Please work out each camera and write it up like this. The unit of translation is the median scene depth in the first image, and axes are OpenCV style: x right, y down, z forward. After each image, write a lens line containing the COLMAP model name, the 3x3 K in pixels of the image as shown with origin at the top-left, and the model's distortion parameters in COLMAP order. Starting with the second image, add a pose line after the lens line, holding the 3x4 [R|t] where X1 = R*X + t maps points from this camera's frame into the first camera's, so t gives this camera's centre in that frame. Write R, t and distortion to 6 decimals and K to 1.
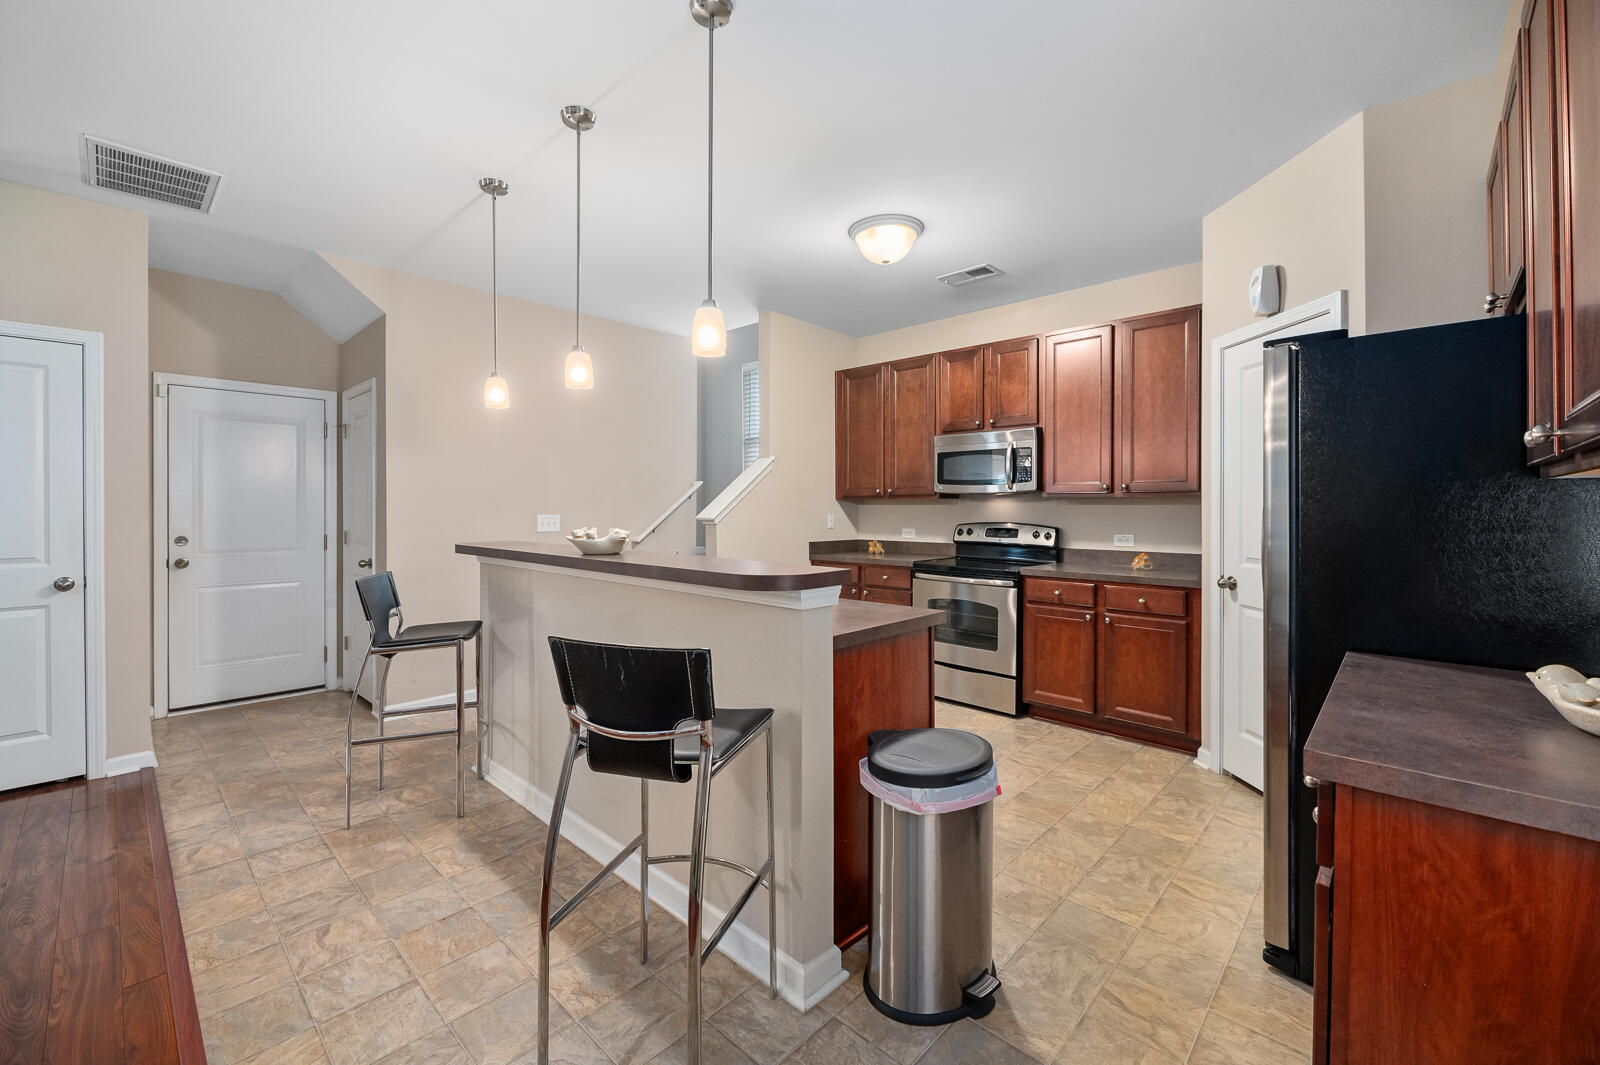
lens RADIAL K [[660.7, 0, 794.6], [0, 660.7, 513.6], [0, 0, 1]] dist [0.014253, -0.000004]
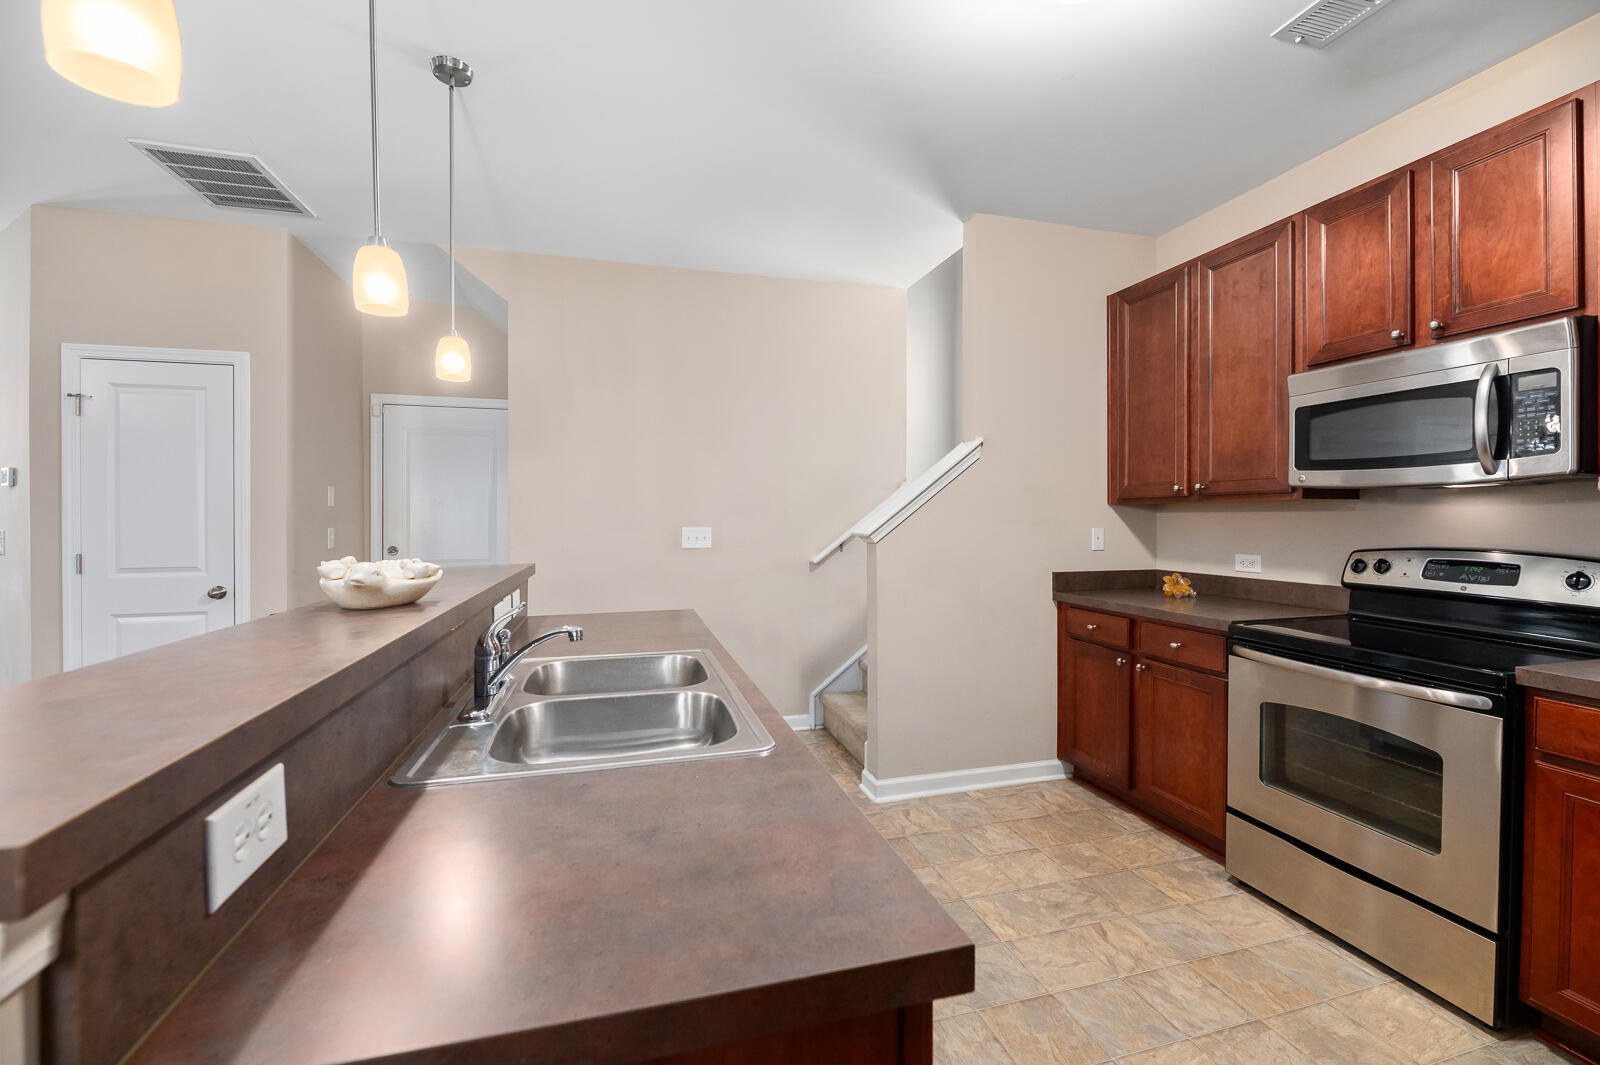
lens RADIAL K [[668.4, 0, 784.9], [0, 668.4, 524.6], [0, 0, 1]] dist [0.001513, -0.000591]
pose [[0.857411, 0.002517, -0.514625, 0.145428], [-0.001220, 0.999995, 0.002858, -0.004241], [0.514630, -0.001823, 0.857410, 0.362558]]
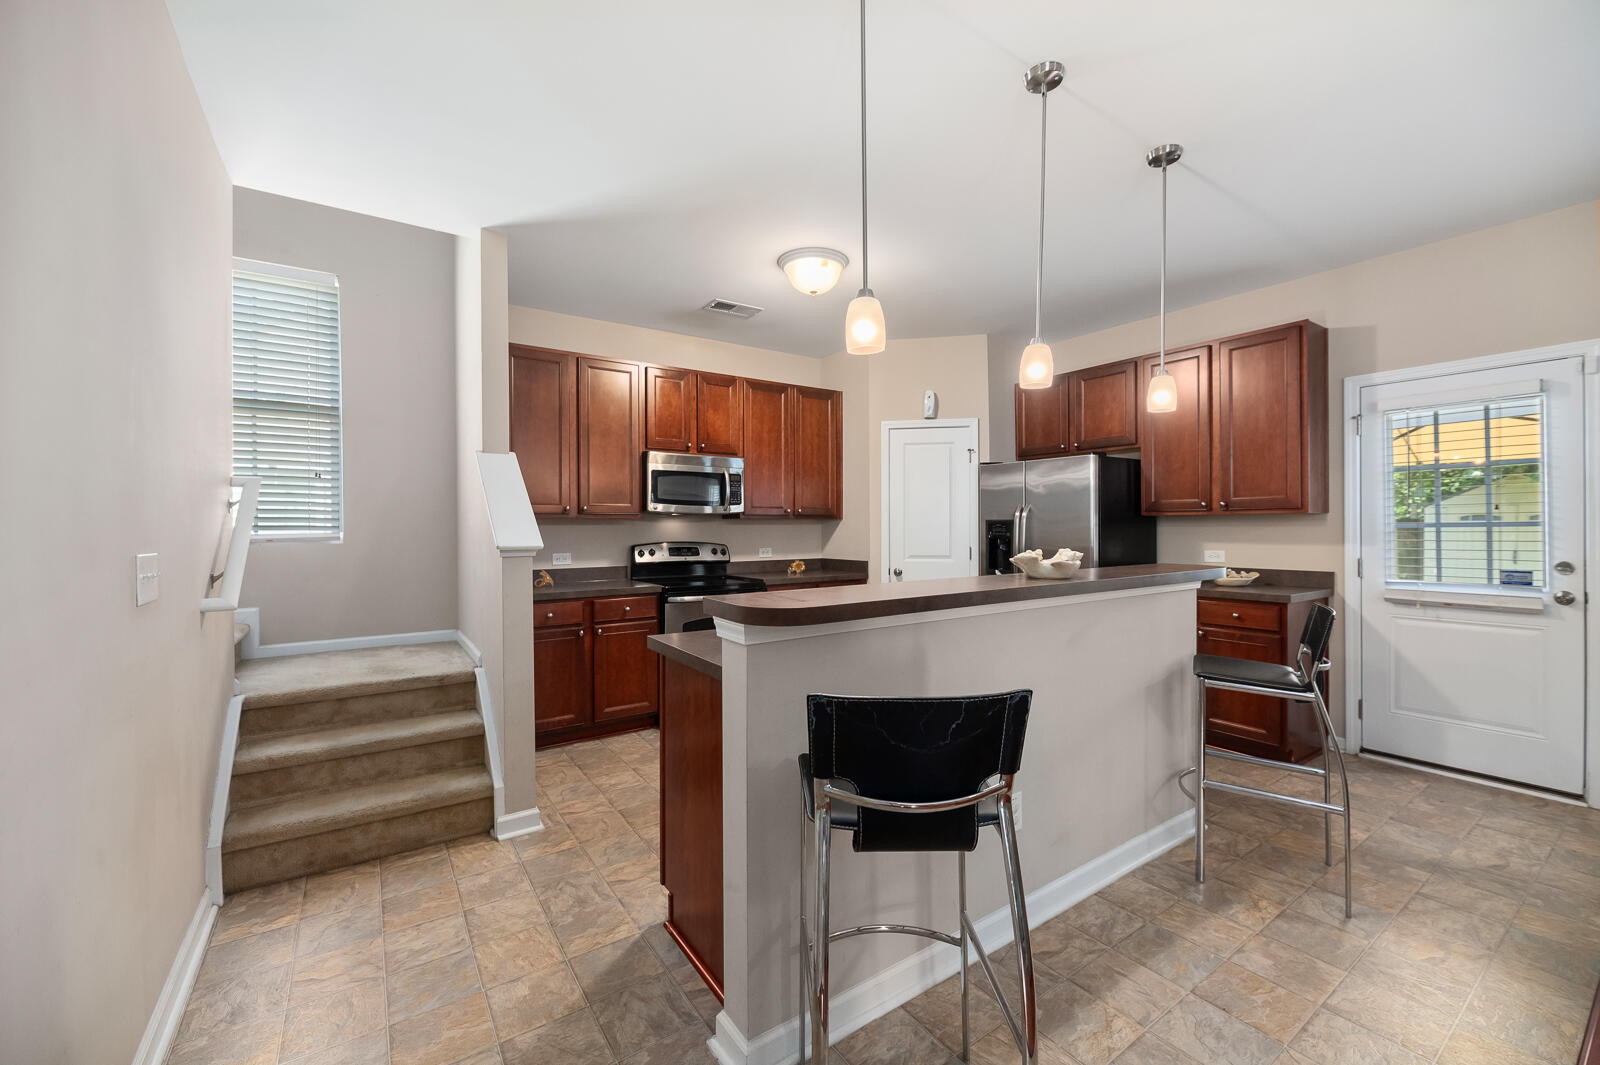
lens RADIAL K [[640.7, 0, 799.6], [0, 640.7, 538.8], [0, 0, 1]] dist [0.000235, -0.000070]
pose [[0.203195, -0.020699, 0.978920, -0.640098], [0.012223, 0.999752, 0.018603, -0.007824], [-0.979062, 0.008185, 0.203397, 0.609765]]
